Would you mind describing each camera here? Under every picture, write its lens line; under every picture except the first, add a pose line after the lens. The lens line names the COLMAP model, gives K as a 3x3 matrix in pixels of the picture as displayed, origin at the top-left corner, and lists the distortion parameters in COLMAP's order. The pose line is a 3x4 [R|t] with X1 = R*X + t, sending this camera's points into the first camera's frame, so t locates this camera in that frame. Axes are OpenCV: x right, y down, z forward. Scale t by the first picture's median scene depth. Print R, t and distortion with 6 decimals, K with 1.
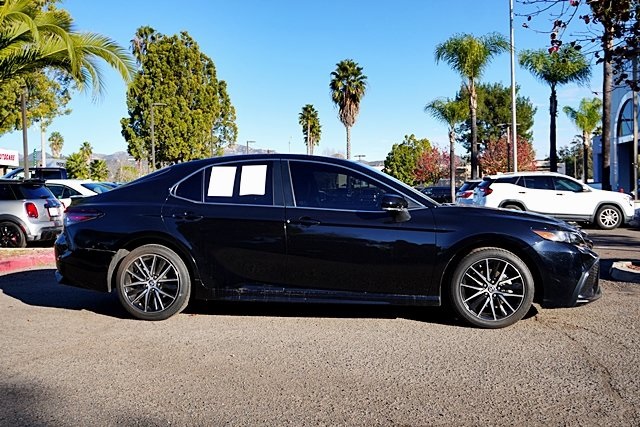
lens RADIAL K [[634.2, 0, 319.9], [0, 634.2, 194.9], [0, 0, 1]] dist [0.001270, -0.002337]
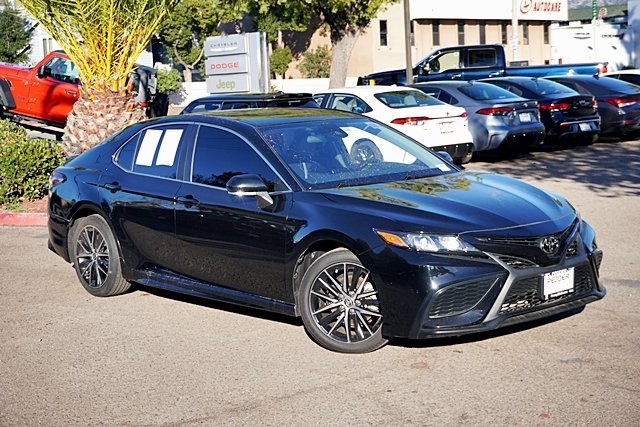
lens RADIAL K [[1102.0, 0, 320.0], [0, 1102.0, 213.5], [0, 0, 1]] dist [0.063496, 0.273532]
pose [[0.782703, 0.059211, -0.619572, 1.027172], [0.020356, 0.992496, 0.120567, -0.115311], [0.622062, -0.106980, 0.775625, -0.042257]]
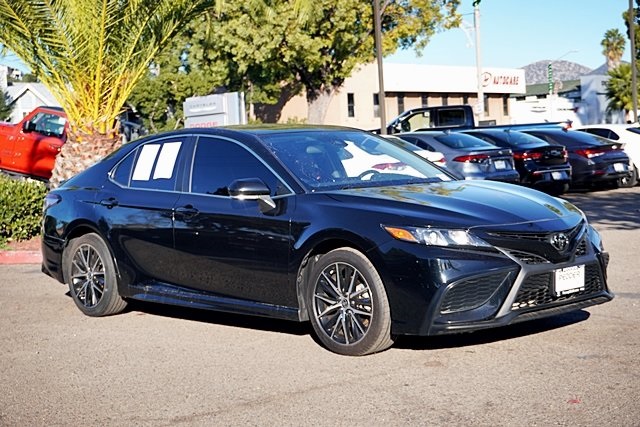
lens RADIAL K [[1072.9, 0, 316.0], [0, 1072.9, 179.5], [0, 0, 1]] dist [0.126555, -0.171518]
pose [[0.795377, -0.010118, -0.606030, 0.968927], [0.036906, 0.998814, 0.031762, -0.037962], [0.604990, -0.047629, 0.794807, -0.029085]]
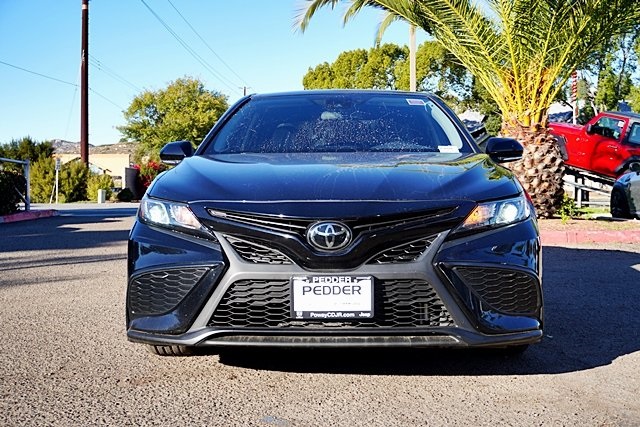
lens RADIAL K [[827.3, 0, 320.0], [0, 827.3, 213.5], [0, 0, 1]] dist [0.007236, 0.008065]
pose [[0.154312, 0.056282, -0.986418, 1.038063], [-0.005411, 0.998409, 0.056120, 0.033373], [0.988007, -0.003323, 0.154371, 1.030879]]
